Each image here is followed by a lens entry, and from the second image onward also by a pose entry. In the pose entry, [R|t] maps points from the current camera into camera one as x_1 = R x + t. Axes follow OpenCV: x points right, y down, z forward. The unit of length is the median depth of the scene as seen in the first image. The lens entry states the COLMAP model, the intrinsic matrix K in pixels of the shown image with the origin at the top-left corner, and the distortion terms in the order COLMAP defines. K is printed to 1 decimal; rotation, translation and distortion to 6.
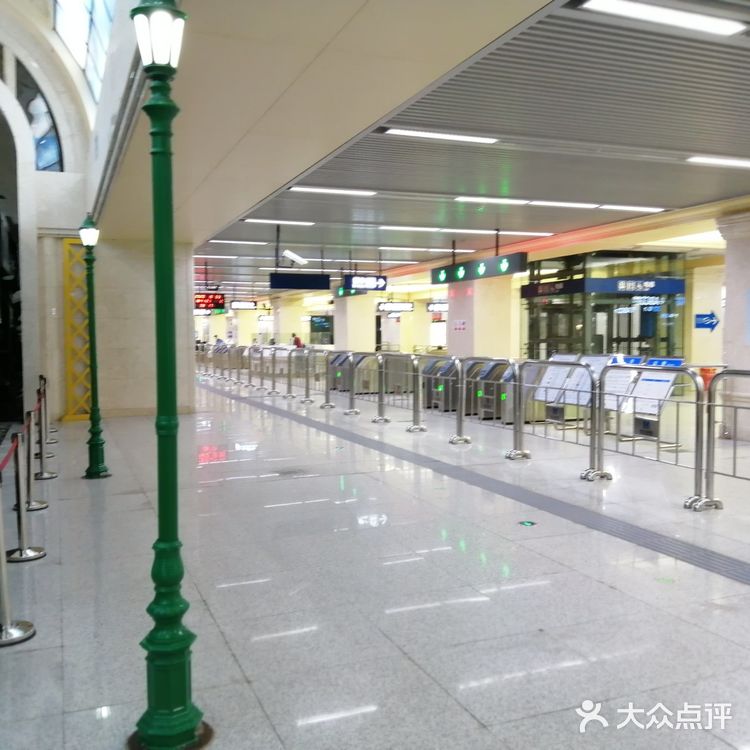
lens RADIAL K [[853.0, 0, 375.2], [0, 853.0, 392.1], [0, 0, 1]] dist [0.084445, -0.193616]
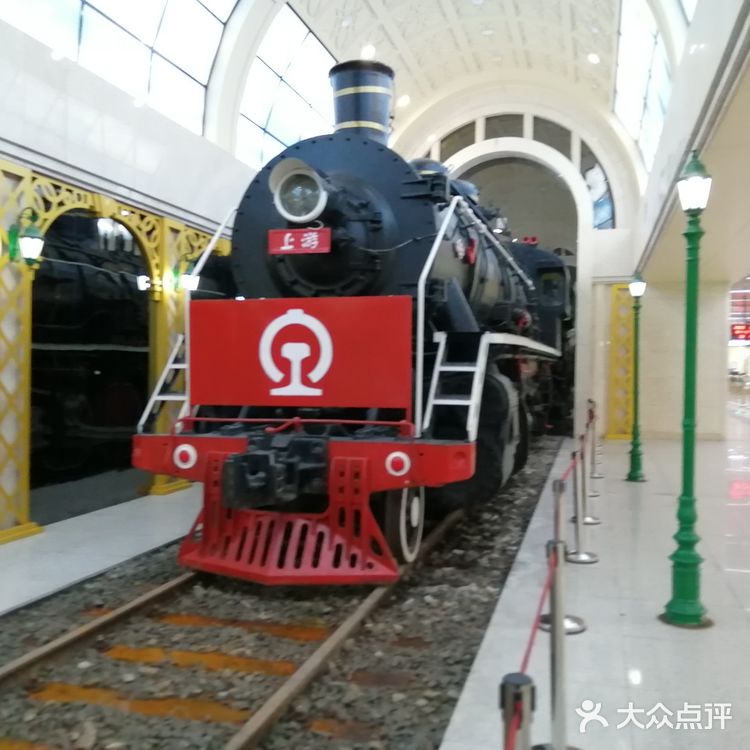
lens RADIAL K [[853.0, 0, 375.2], [0, 853.0, 392.1], [0, 0, 1]] dist [0.084445, -0.193616]
pose [[0.823320, 0.025859, -0.566987, 0.043740], [-0.045815, 0.998730, -0.020977, 0.008956], [0.565725, 0.043247, 0.823459, -0.157736]]
